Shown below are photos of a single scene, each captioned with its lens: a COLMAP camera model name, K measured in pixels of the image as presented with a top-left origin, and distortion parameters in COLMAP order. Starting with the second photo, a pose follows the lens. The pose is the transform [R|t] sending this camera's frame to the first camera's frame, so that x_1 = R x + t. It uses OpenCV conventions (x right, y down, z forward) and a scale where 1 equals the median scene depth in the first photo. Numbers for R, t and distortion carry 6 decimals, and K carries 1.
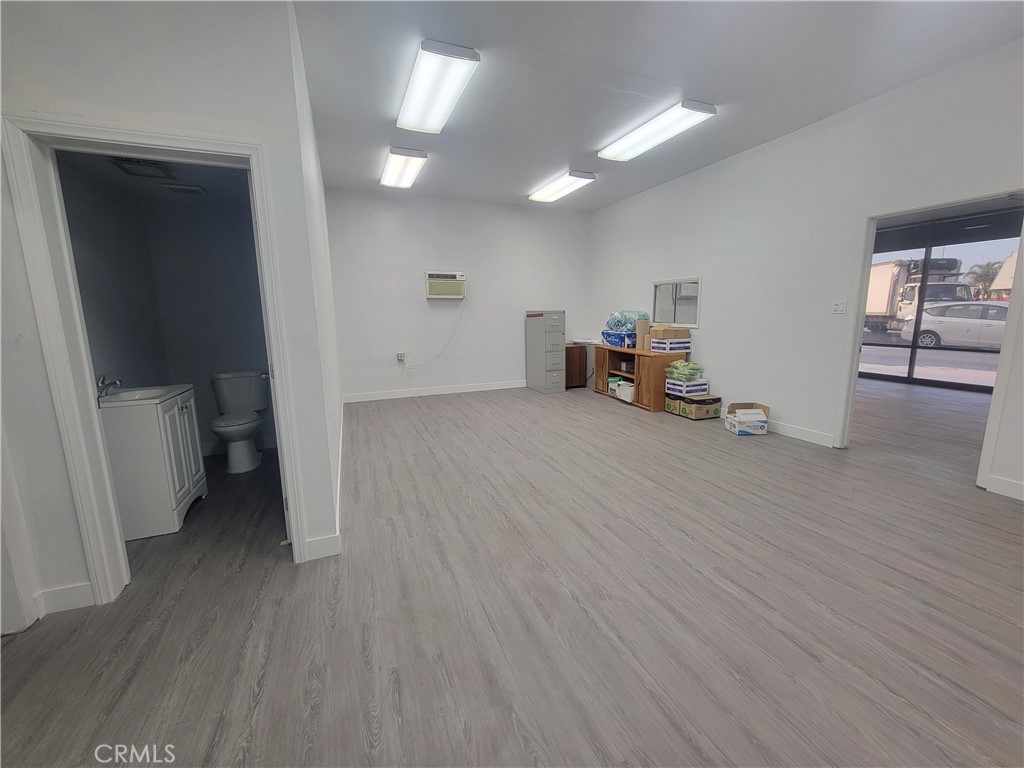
lens RADIAL K [[417.3, 0, 519.7], [0, 417.3, 382.1], [0, 0, 1]] dist [0.000111, -0.000611]
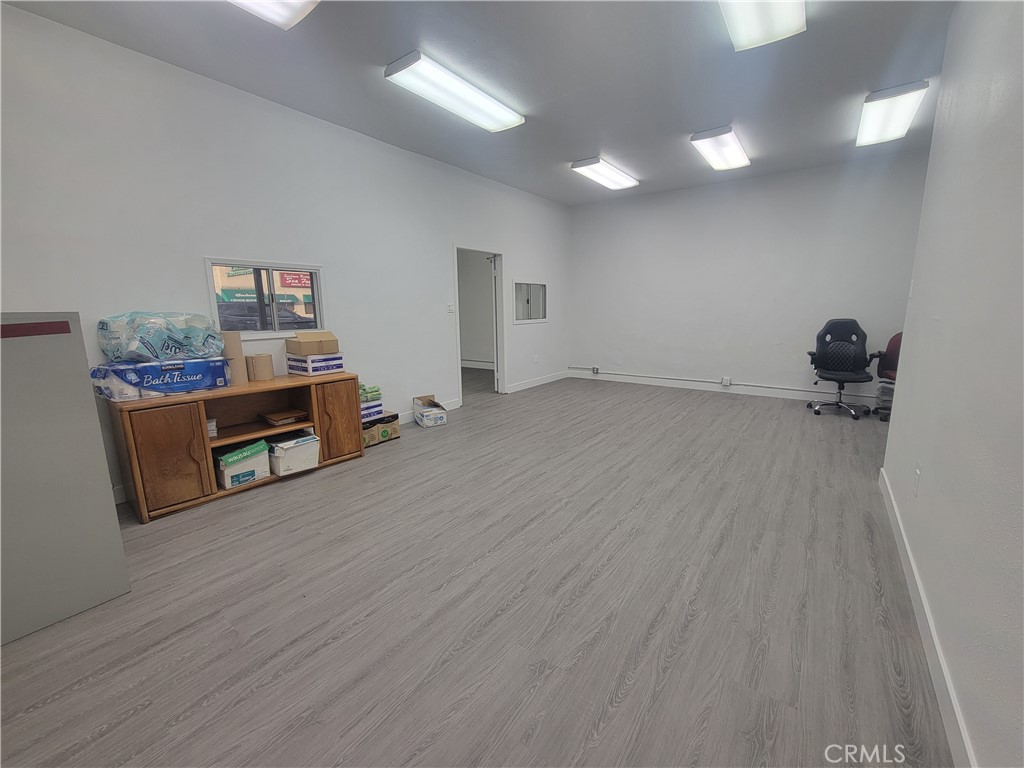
lens RADIAL K [[417.3, 0, 519.7], [0, 417.3, 382.1], [0, 0, 1]] dist [0.000111, -0.000611]
pose [[-0.522052, -0.131713, 0.842682, -0.525177], [0.162364, 0.954590, 0.249791, -0.238182], [-0.837317, 0.267225, -0.476961, 1.446288]]
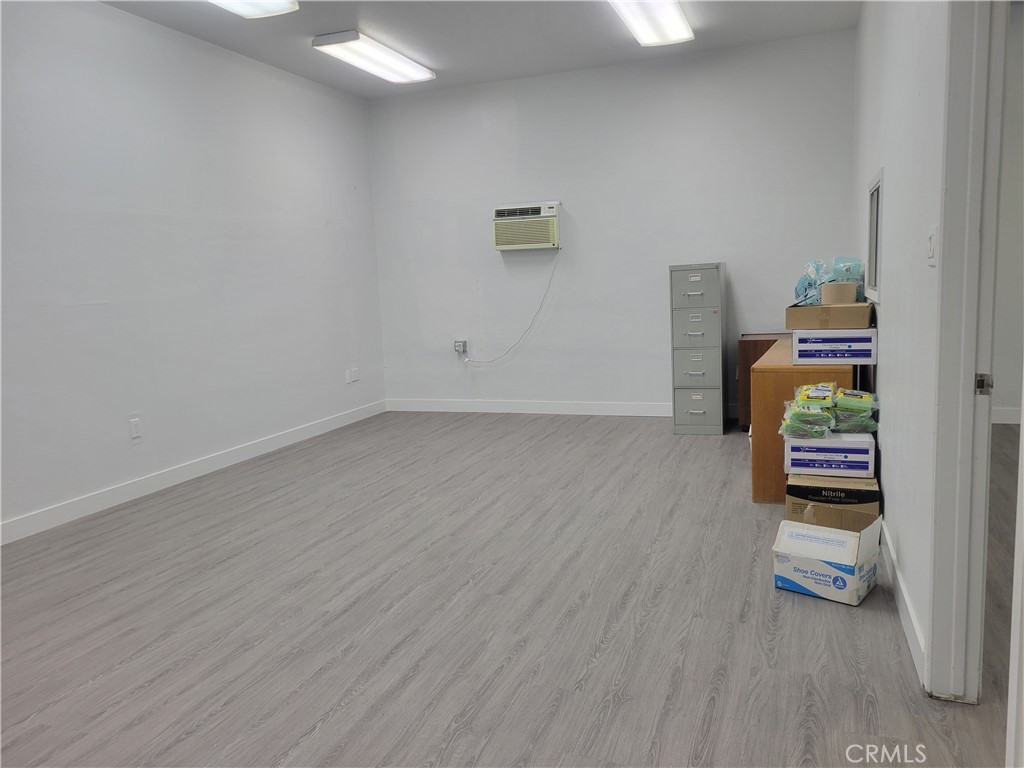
lens RADIAL K [[769.3, 0, 506.2], [0, 769.3, 381.7], [0, 0, 1]] dist [0.032685, -0.002145]
pose [[0.727474, 0.072357, -0.682310, 0.883324], [-0.079890, 0.996593, 0.020508, -0.059997], [0.681469, 0.039590, 0.730776, 0.333535]]
